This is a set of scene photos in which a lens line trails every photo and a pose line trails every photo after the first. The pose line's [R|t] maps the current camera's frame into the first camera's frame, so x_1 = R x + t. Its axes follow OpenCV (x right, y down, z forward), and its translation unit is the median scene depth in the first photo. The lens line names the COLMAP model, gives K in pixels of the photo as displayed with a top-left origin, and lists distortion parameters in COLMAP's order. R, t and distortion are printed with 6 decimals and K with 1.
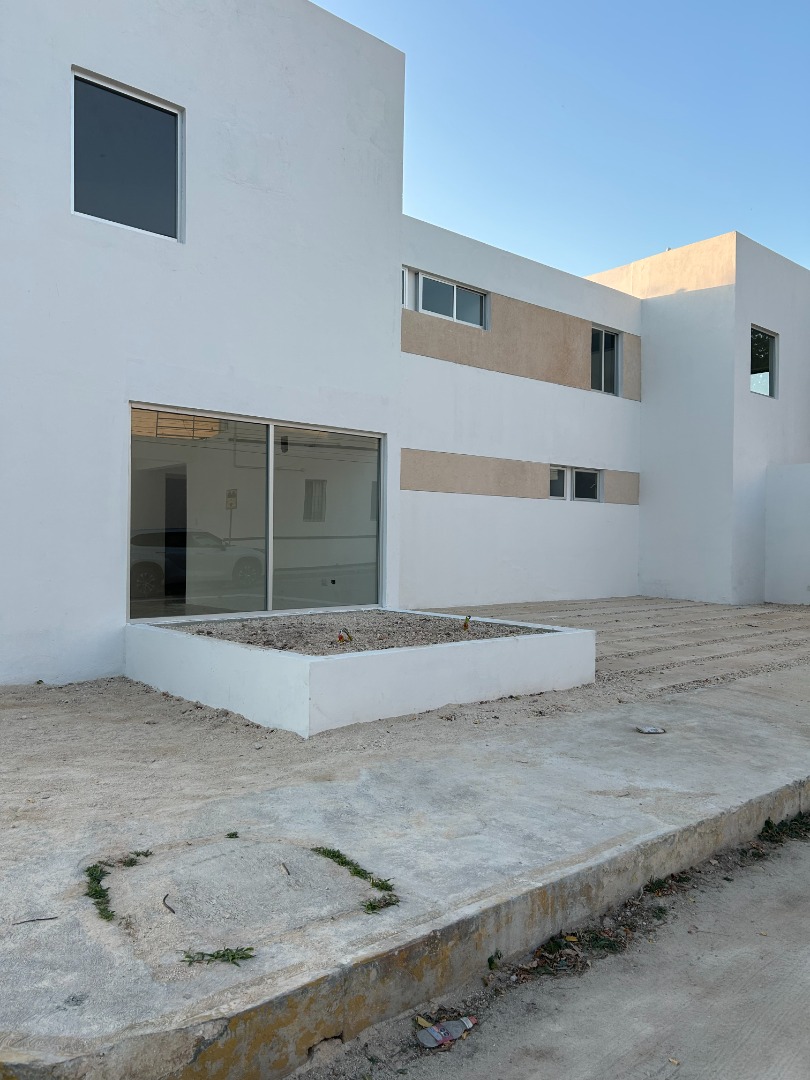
lens RADIAL K [[816.6, 0, 400.9], [0, 816.6, 541.7], [0, 0, 1]] dist [0.030619, -0.009919]
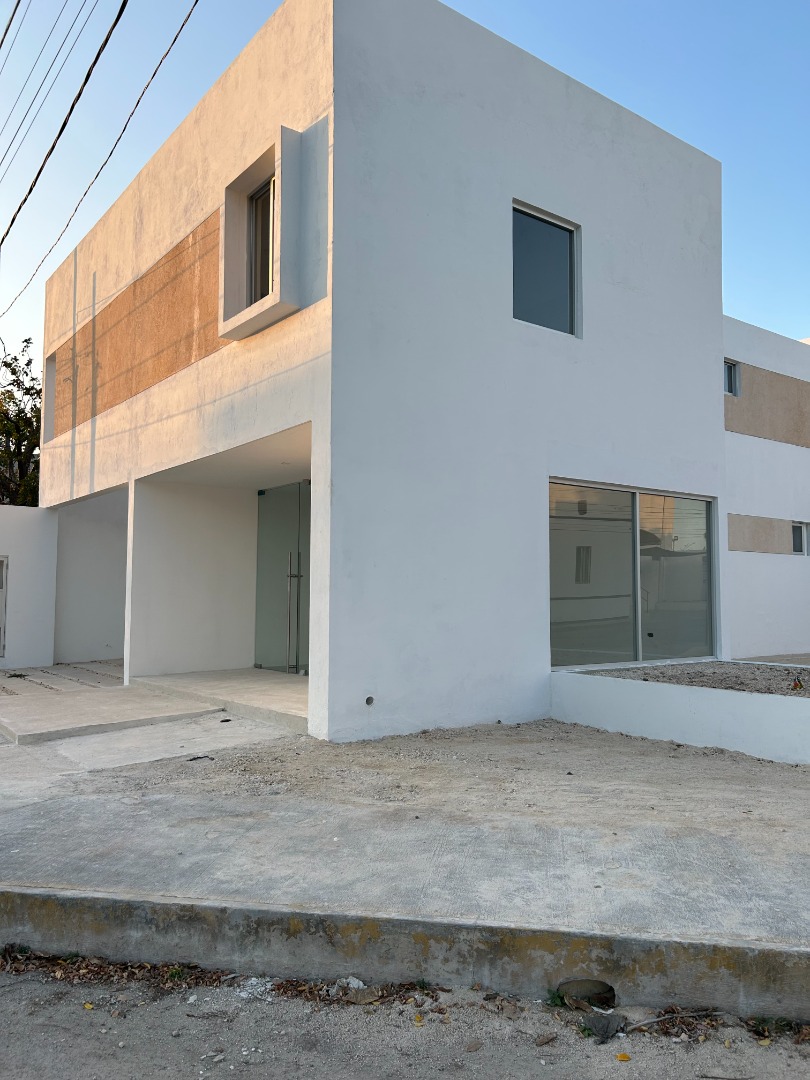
lens RADIAL K [[816.6, 0, 407.7], [0, 816.6, 537.3], [0, 0, 1]] dist [0.030619, -0.009919]
pose [[0.997307, -0.009425, -0.072726, -0.425138], [0.004331, 0.997546, -0.069887, -0.006105], [0.073206, 0.069384, 0.994900, -0.142527]]
